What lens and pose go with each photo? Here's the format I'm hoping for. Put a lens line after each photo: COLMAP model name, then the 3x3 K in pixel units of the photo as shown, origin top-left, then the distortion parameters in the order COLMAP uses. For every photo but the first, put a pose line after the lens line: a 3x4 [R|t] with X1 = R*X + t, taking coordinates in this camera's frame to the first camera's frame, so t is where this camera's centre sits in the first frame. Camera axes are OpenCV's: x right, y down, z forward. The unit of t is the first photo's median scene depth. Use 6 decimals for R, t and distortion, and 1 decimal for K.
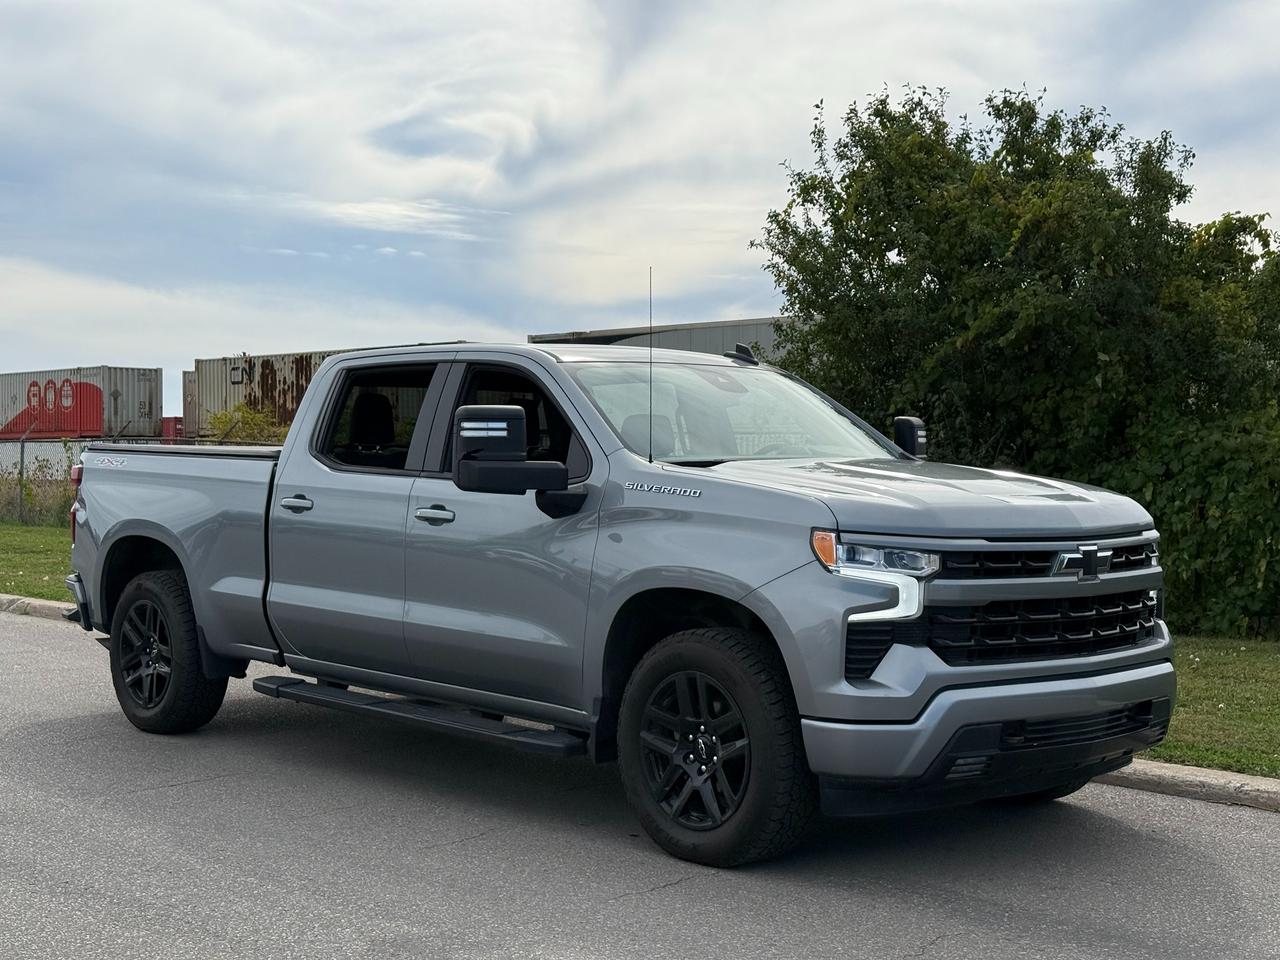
lens RADIAL K [[1740.7, 0, 640.0], [0, 1740.7, 480.0], [0, 0, 1]] dist [0.006121, 0.024000]
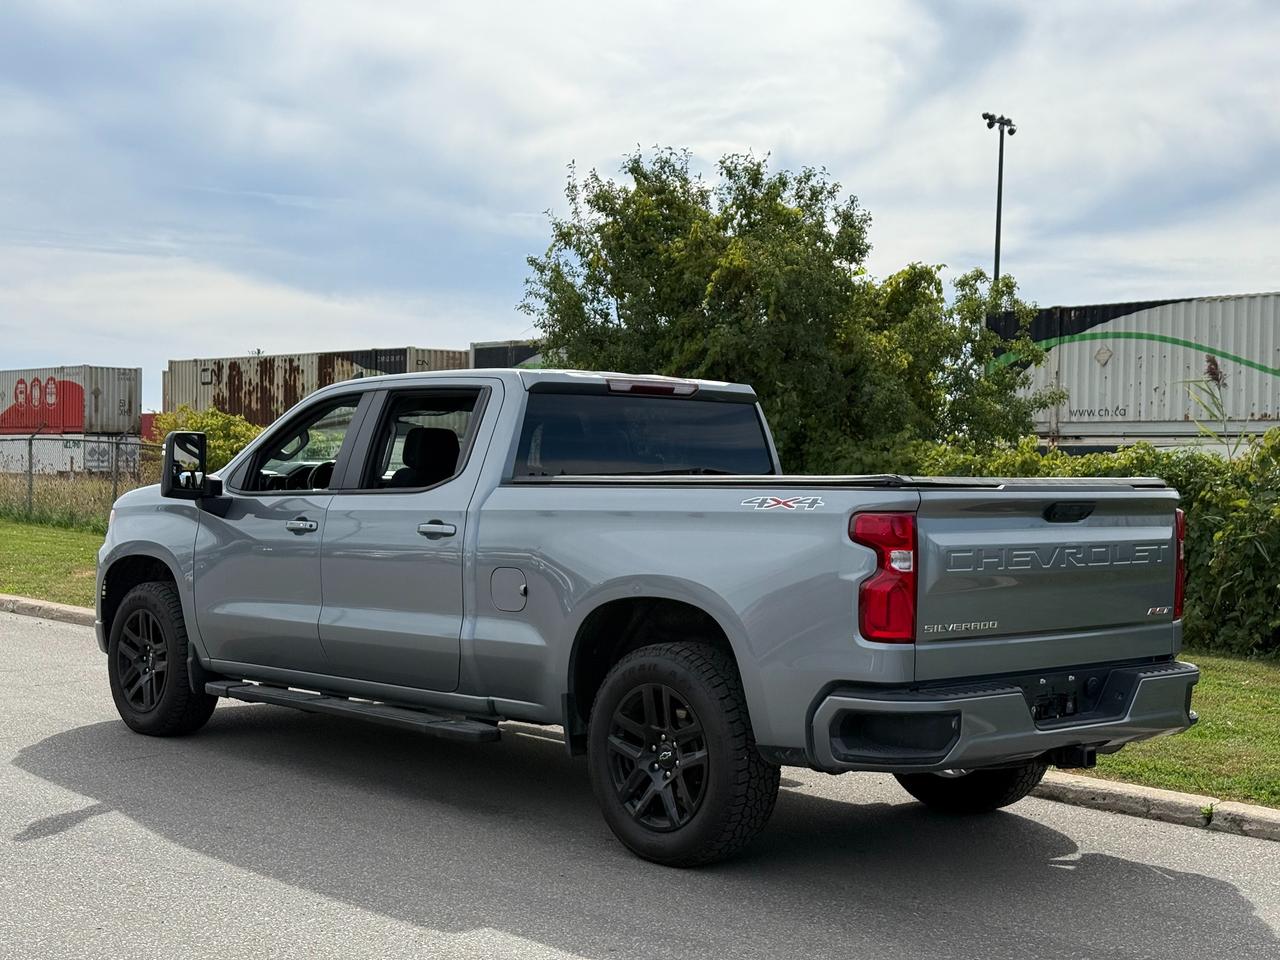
lens RADIAL K [[1945.9, 0, 639.5], [0, 1945.9, 350.6], [0, 0, 1]] dist [-0.718776, 5.142326]
pose [[0.997744, 0.011387, -0.066155, 0.102588], [-0.015867, 0.997587, -0.067594, -0.002647], [0.065226, 0.068492, 0.995517, -0.117822]]
